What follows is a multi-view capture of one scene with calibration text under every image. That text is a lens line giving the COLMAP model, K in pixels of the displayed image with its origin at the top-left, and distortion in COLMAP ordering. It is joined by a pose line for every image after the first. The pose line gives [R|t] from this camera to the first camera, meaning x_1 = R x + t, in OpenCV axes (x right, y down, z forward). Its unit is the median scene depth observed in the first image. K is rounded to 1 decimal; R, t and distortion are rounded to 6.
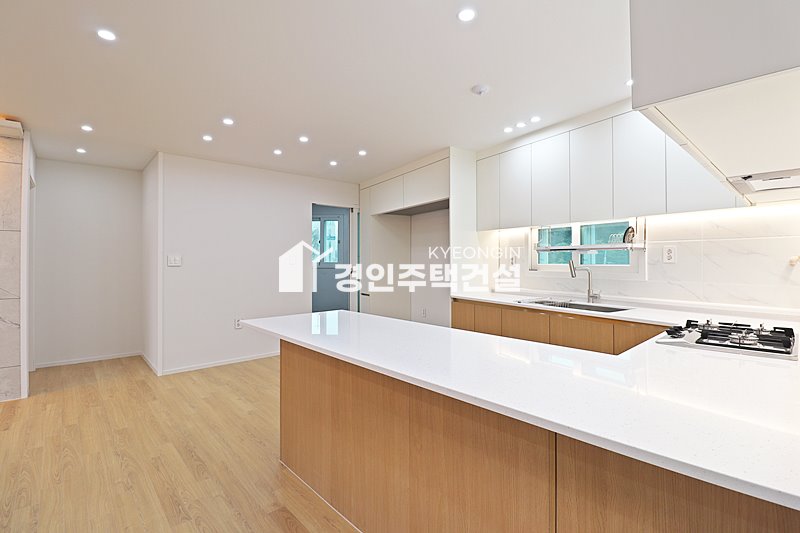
lens RADIAL K [[378.6, 0, 405.7], [0, 378.6, 257.8], [0, 0, 1]] dist [0.002345, -0.013762]
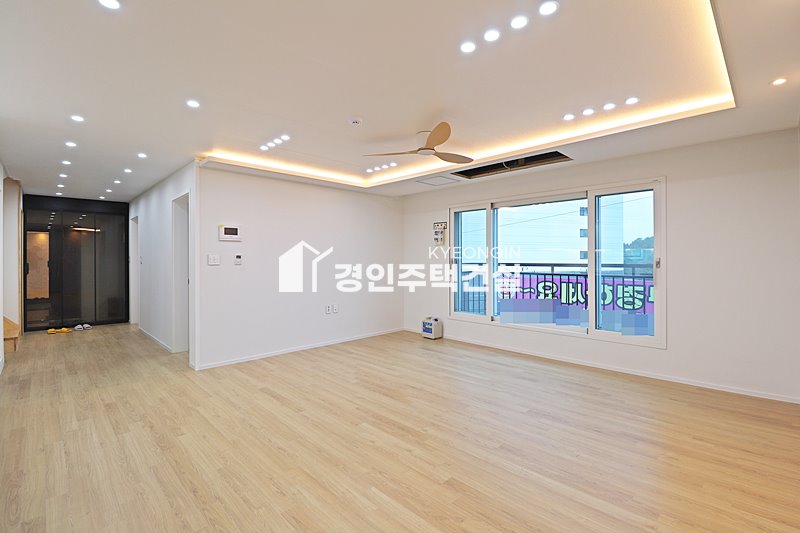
lens RADIAL K [[367.2, 0, 405.8], [0, 367.2, 260.0], [0, 0, 1]] dist [0.000055, -0.012663]
pose [[-0.999053, 0.003491, -0.043381, -0.856419], [0.003717, 0.999980, -0.005127, -0.000098], [0.043362, -0.005283, -0.999045, 1.097695]]
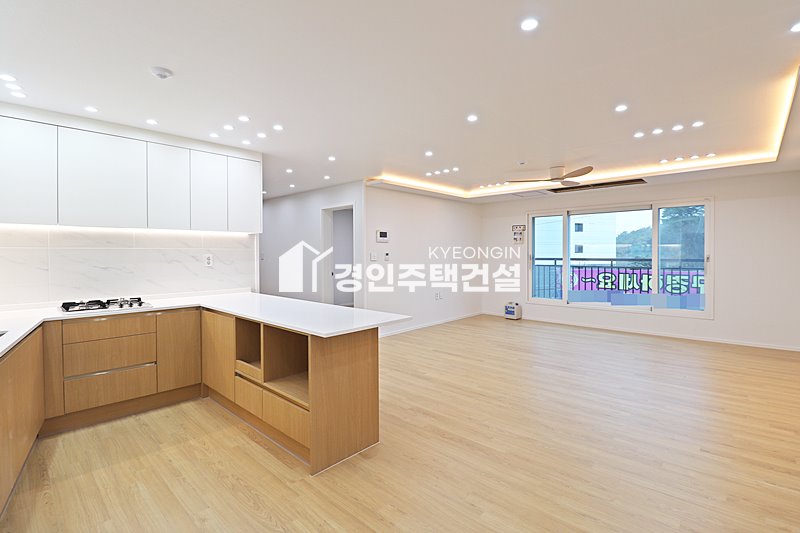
lens RADIAL K [[373.4, 0, 403.8], [0, 373.4, 258.7], [0, 0, 1]] dist [-0.000985, -0.014011]
pose [[-0.996866, 0.007036, -0.078797, -0.229698], [0.006441, 0.999949, 0.007795, -0.013558], [0.078848, 0.007263, -0.996860, 1.505977]]
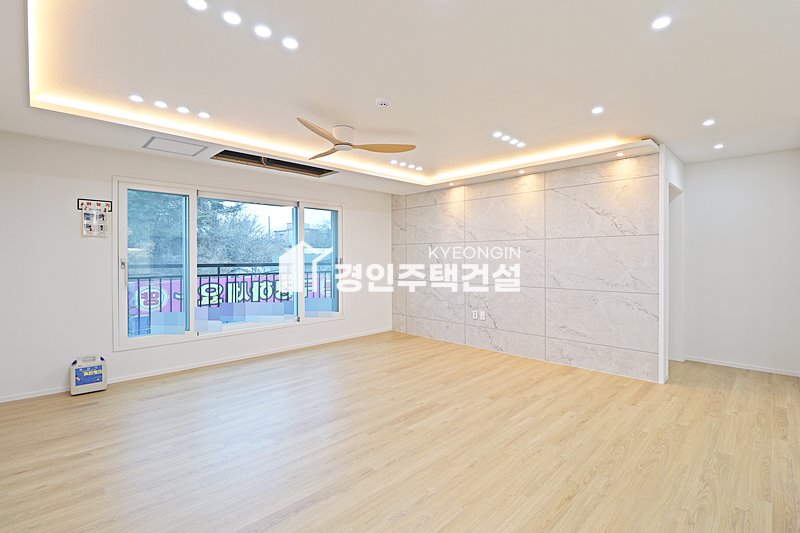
lens RADIAL K [[373.4, 0, 403.8], [0, 373.4, 258.7], [0, 0, 1]] dist [-0.000985, -0.014011]
pose [[0.044920, 0.003756, -0.998984, 0.056400], [0.009863, 0.999943, 0.004203, -0.010752], [0.998942, -0.010042, 0.044880, 0.182617]]
